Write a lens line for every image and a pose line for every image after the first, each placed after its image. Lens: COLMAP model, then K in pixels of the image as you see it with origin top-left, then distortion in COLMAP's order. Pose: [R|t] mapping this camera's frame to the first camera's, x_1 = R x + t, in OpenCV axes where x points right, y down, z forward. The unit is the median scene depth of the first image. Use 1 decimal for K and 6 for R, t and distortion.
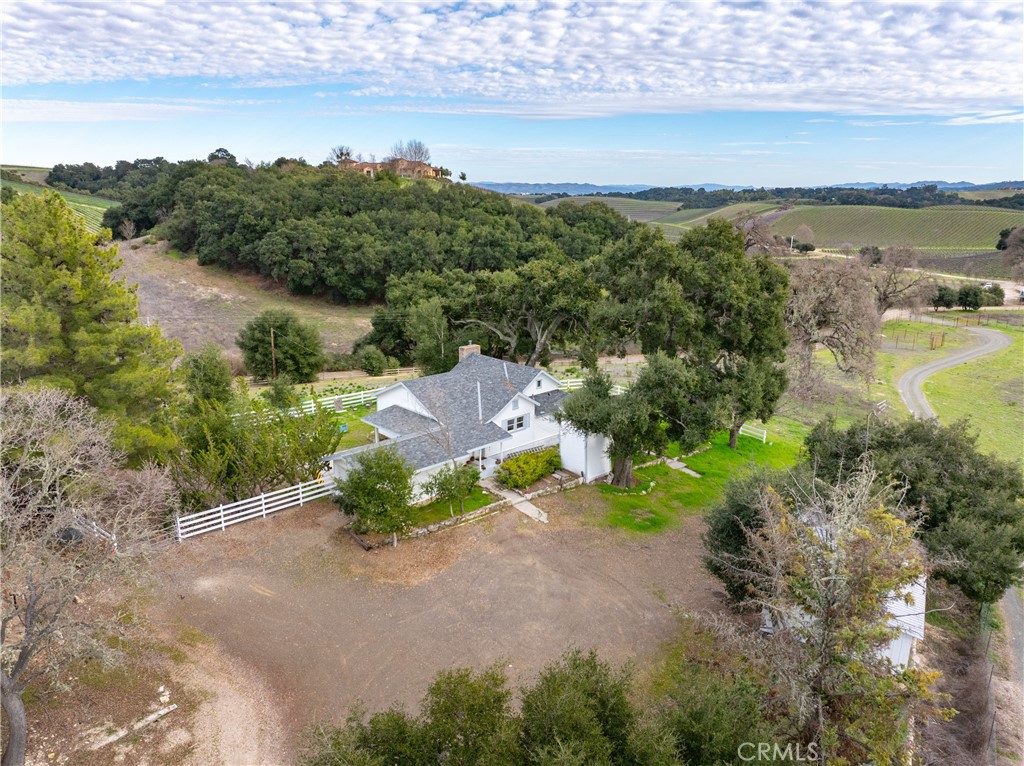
lens RADIAL K [[811.3, 0, 512.0], [0, 811.3, 383.0], [0, 0, 1]] dist [-0.073020, 0.113811]
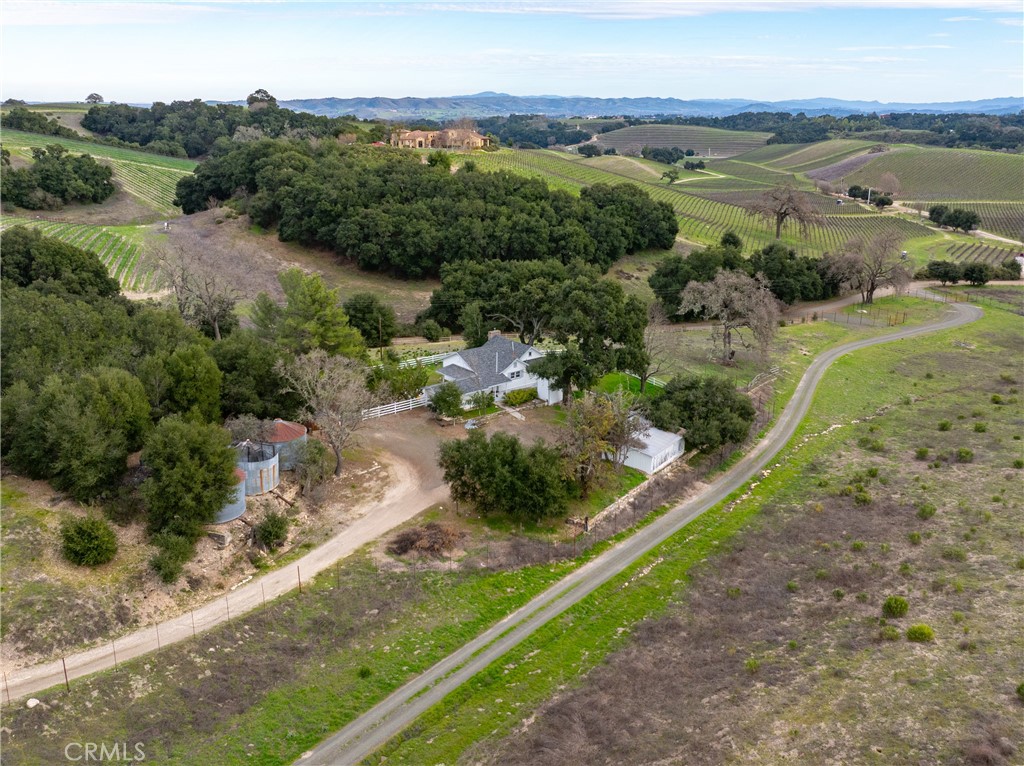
lens RADIAL K [[811.3, 0, 512.0], [0, 811.3, 383.0], [0, 0, 1]] dist [-0.073020, 0.113811]
pose [[0.998248, 0.019710, -0.055787, 0.024497], [-0.016907, 0.998593, 0.050267, -0.006317], [0.056699, -0.049236, 0.997177, -0.215520]]
